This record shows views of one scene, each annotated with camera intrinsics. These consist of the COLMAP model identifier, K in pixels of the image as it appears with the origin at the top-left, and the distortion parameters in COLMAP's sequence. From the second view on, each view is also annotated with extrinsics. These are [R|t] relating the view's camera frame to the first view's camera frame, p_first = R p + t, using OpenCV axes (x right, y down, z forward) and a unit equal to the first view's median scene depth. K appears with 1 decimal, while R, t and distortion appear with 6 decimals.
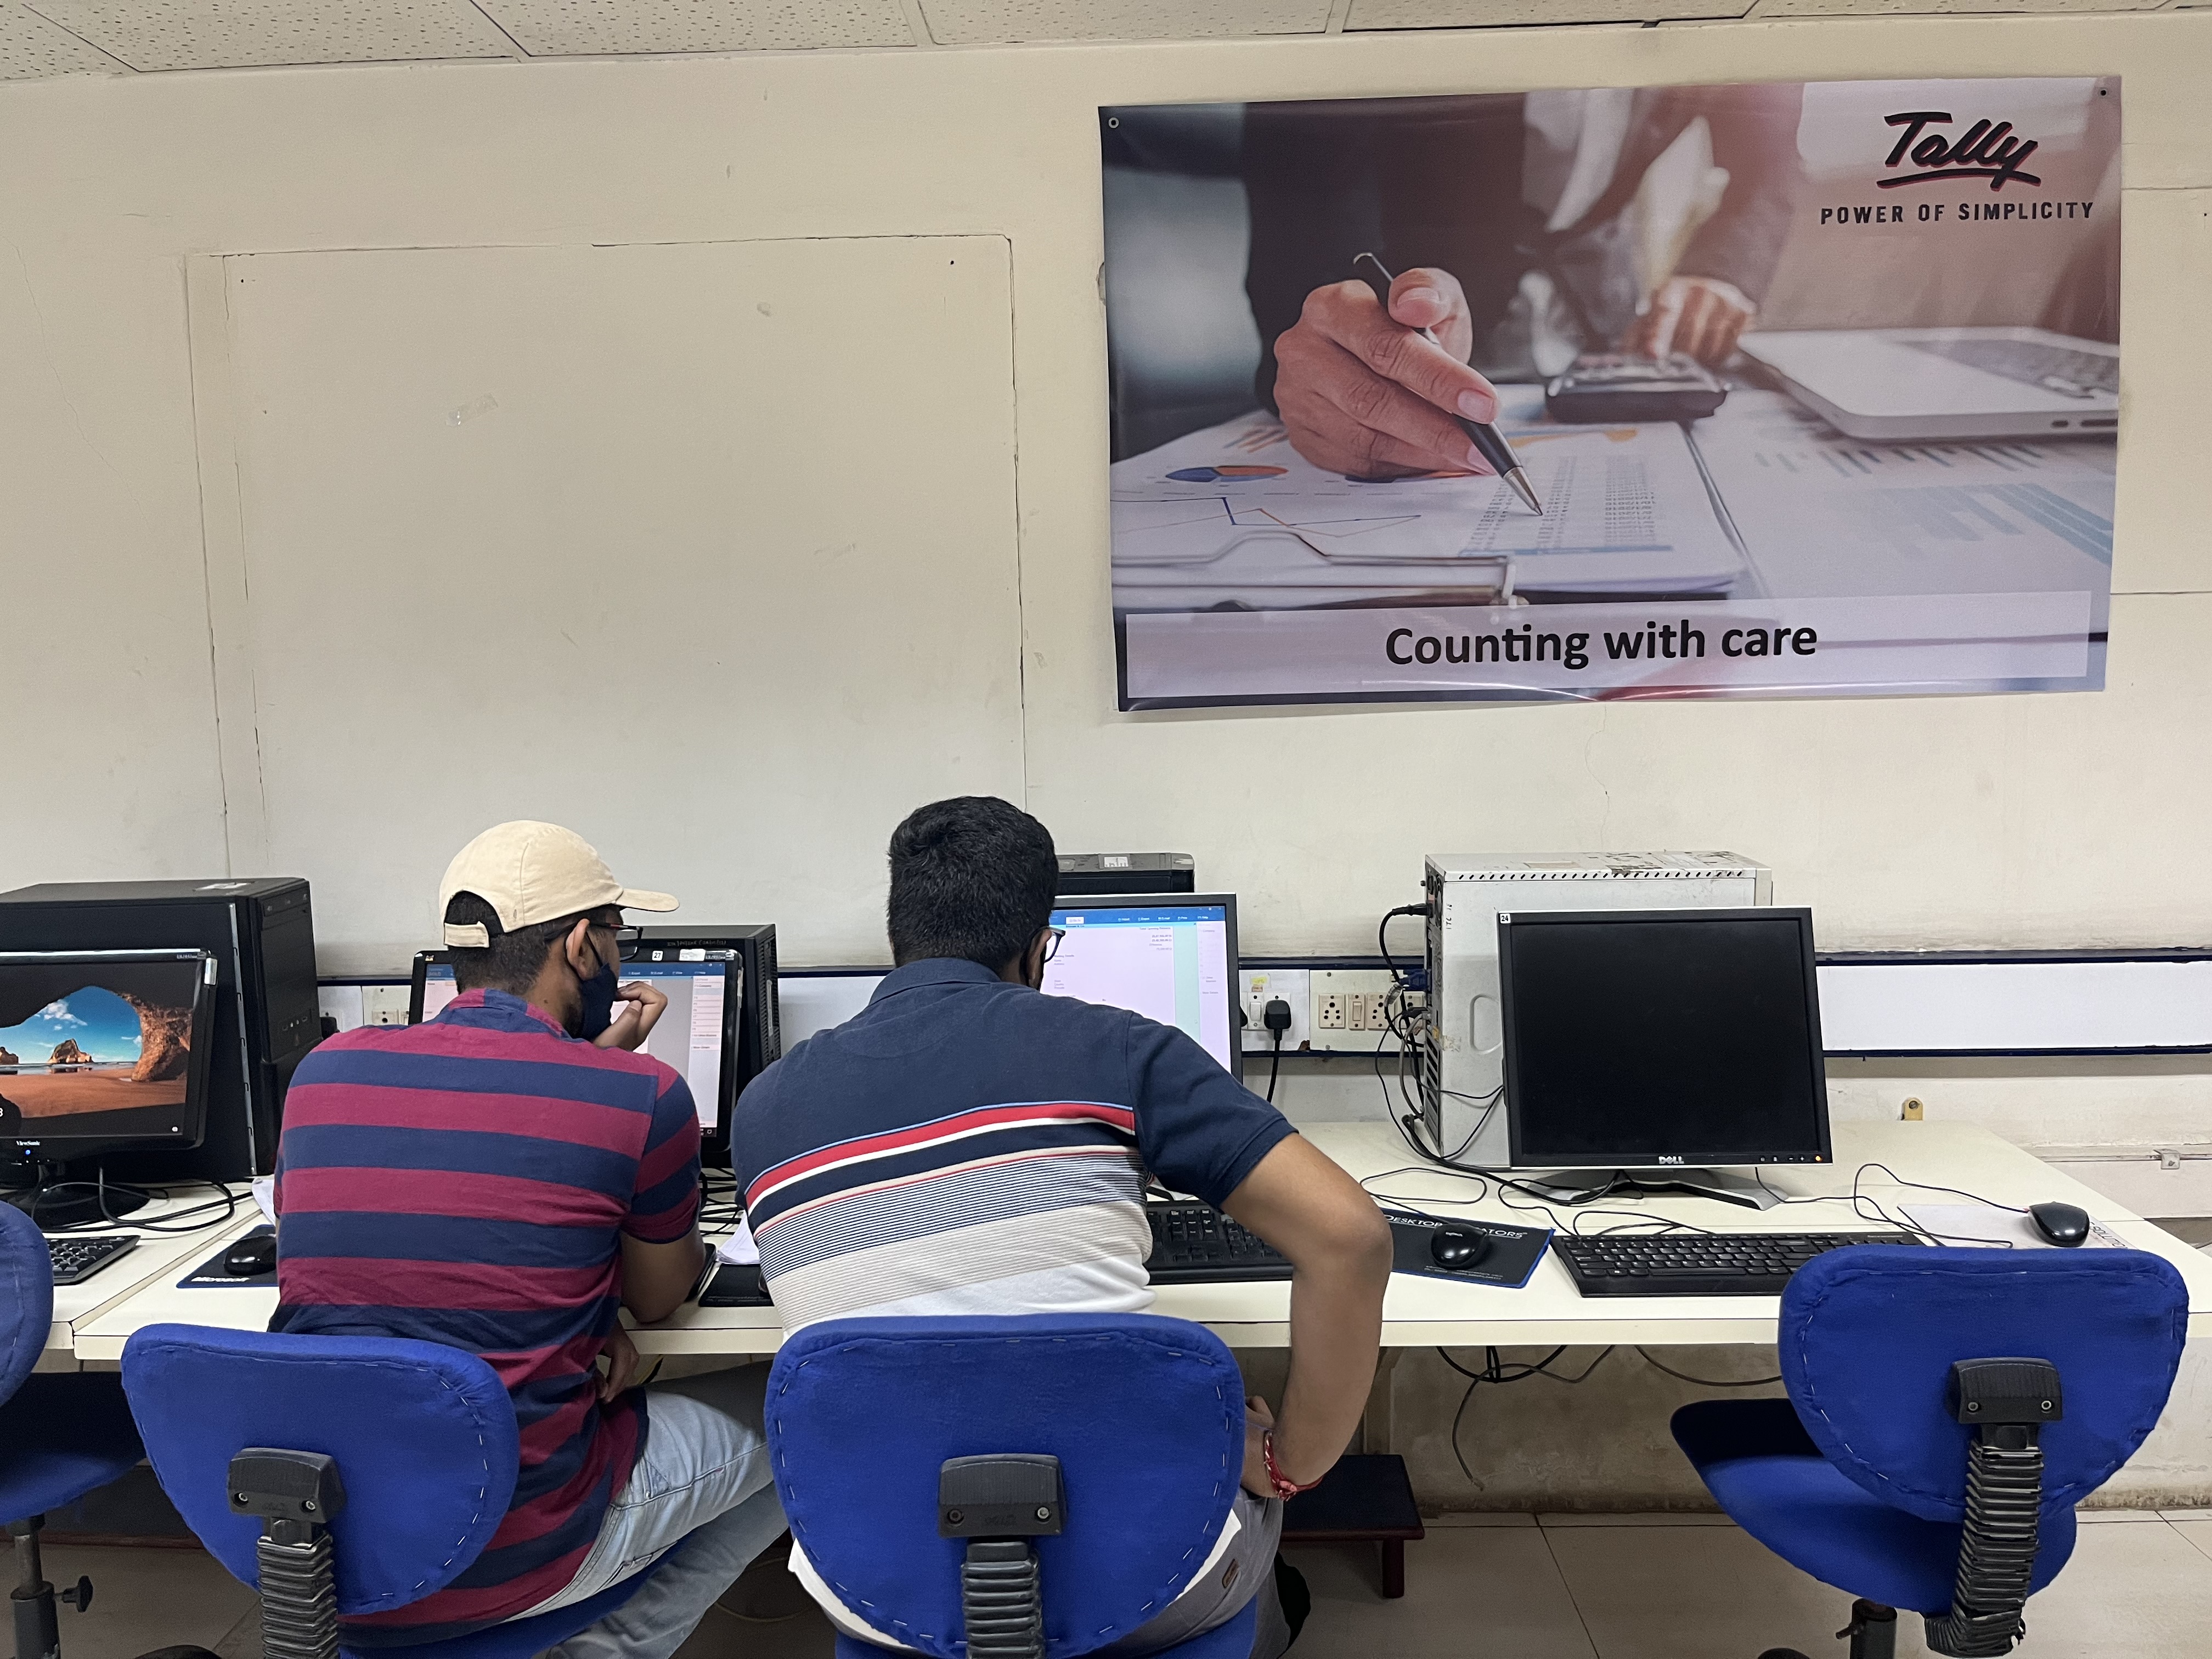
lens RADIAL K [[1695.9, 0, 1104.7], [0, 1695.9, 836.2], [0, 0, 1]] dist [0.010502, -0.001512]
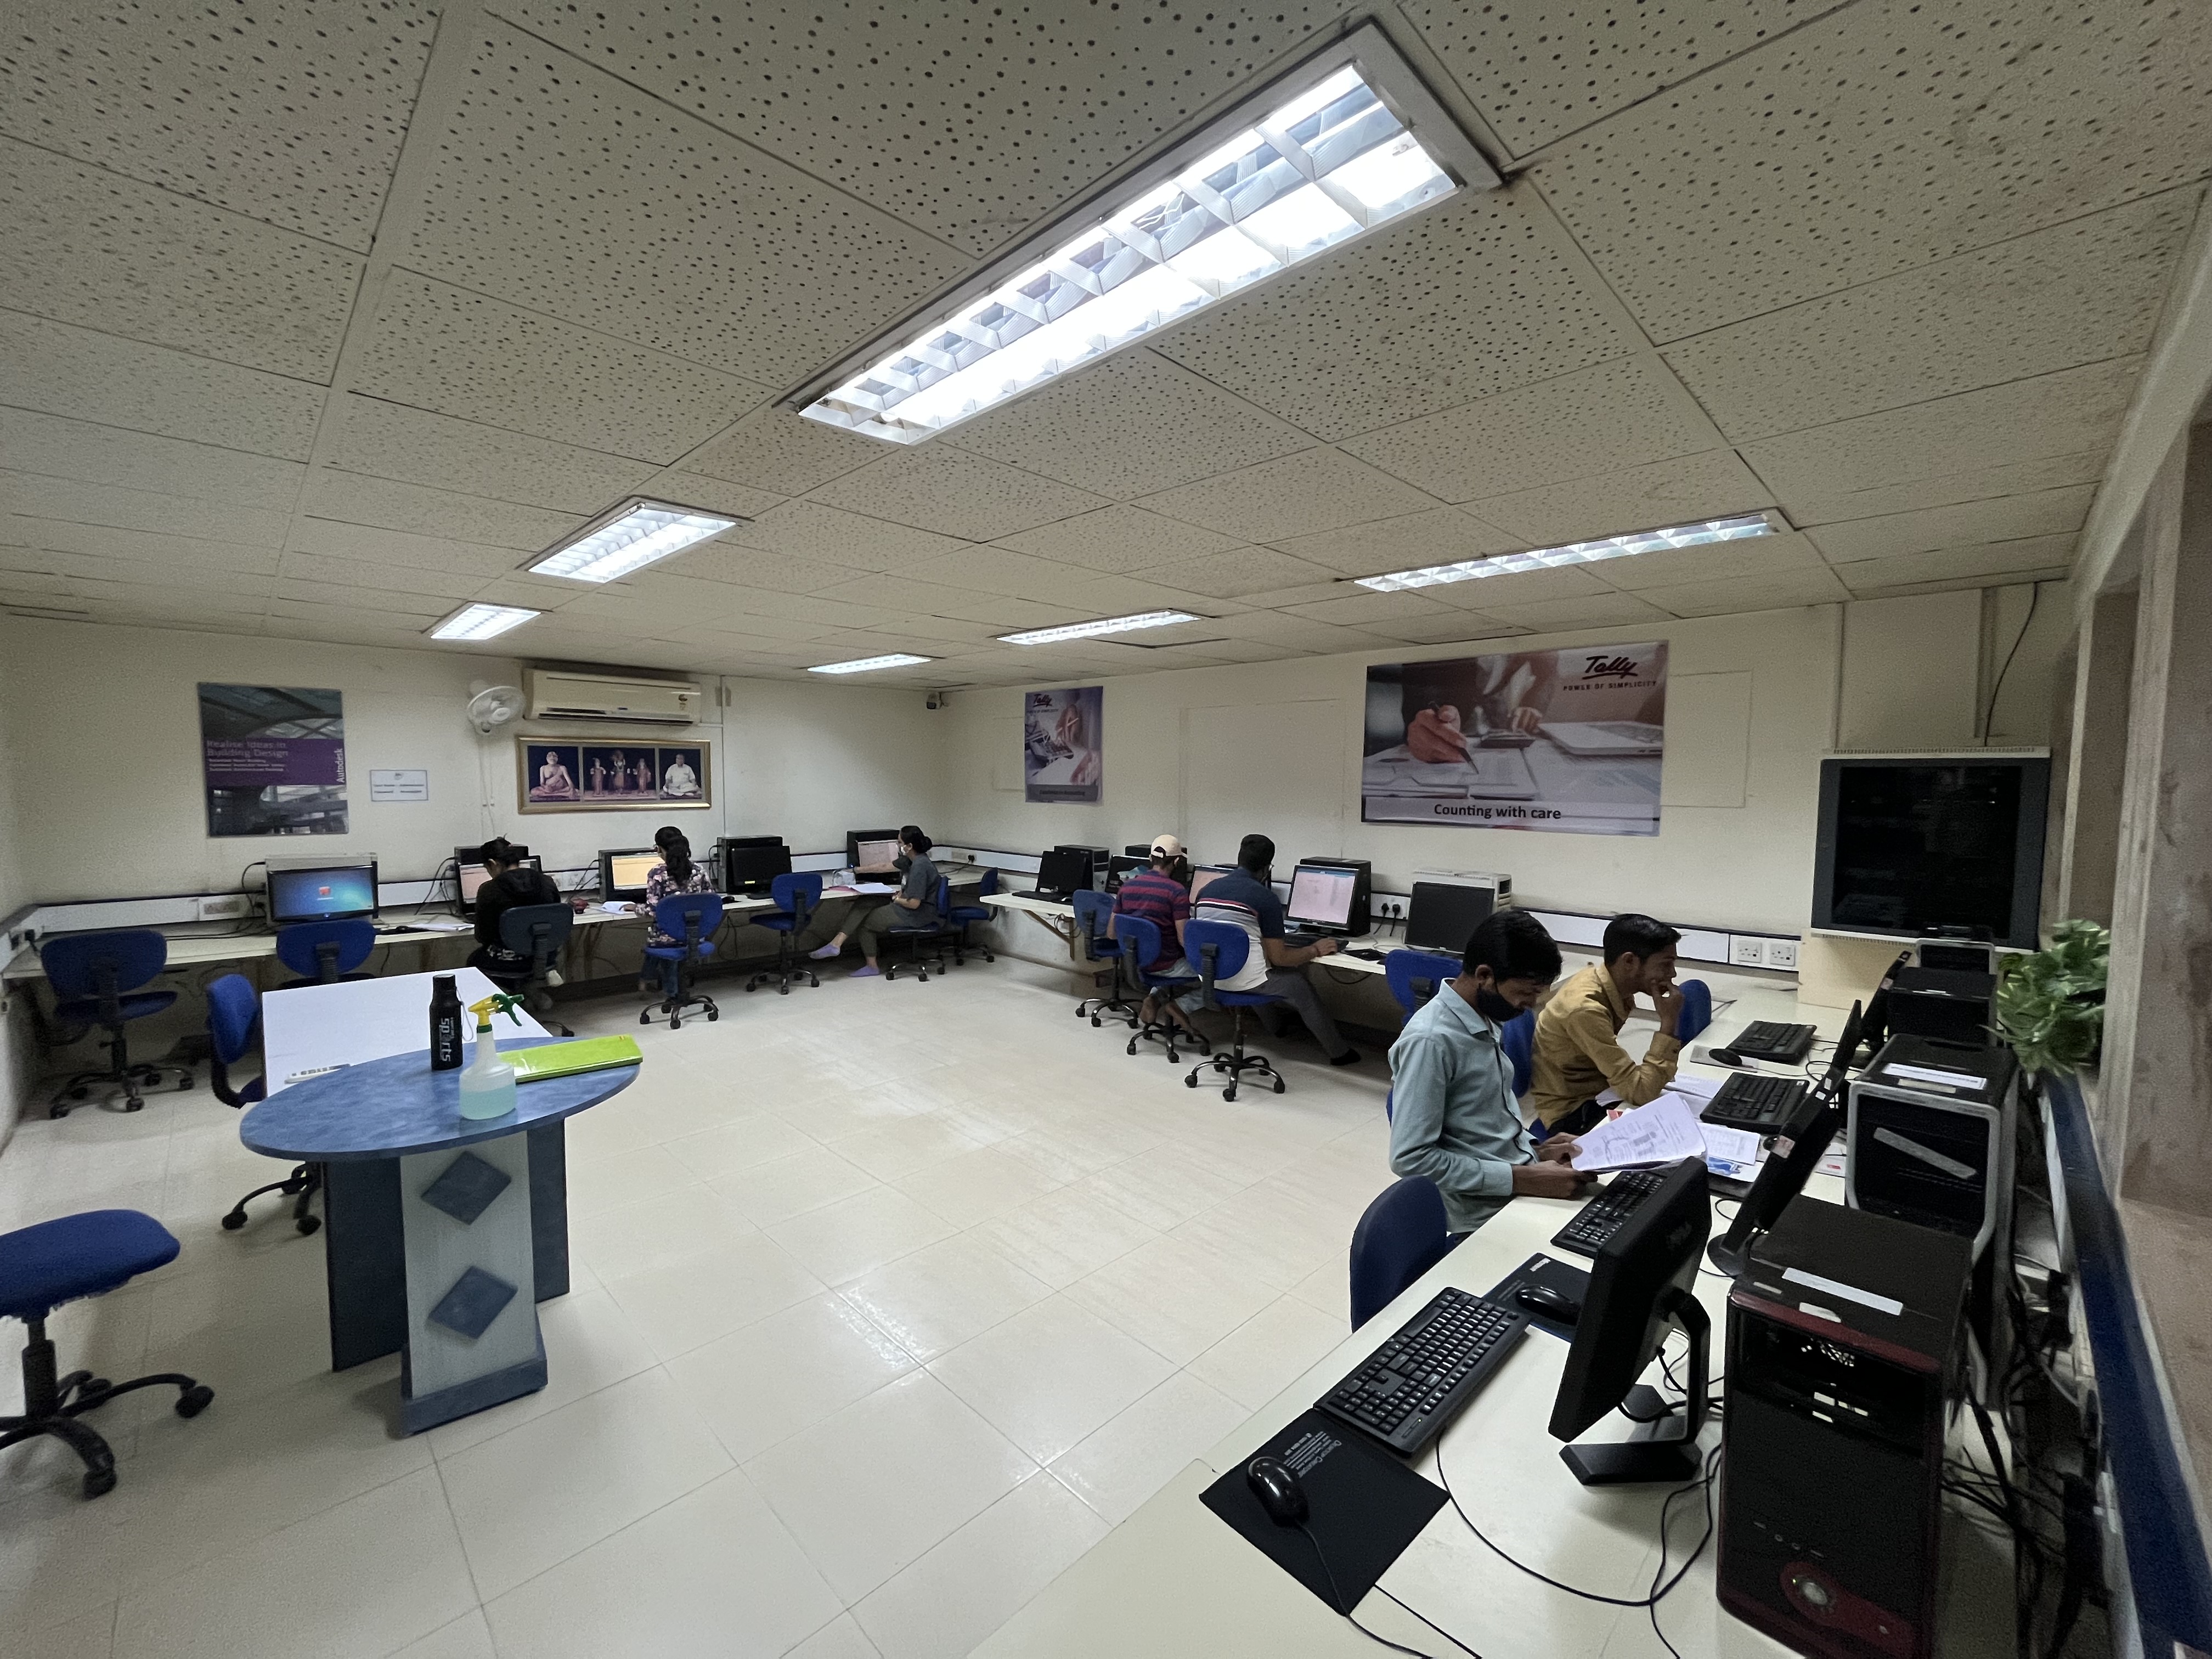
lens RADIAL K [[892.3, 0, 1103.7], [0, 892.3, 826.4], [0, 0, 1]] dist [0.003469, 0.000167]
pose [[0.729073, 0.068081, -0.681041, 0.961930], [-0.089931, 0.995943, 0.003287, -0.019493], [0.678502, 0.058850, 0.732238, -0.865732]]
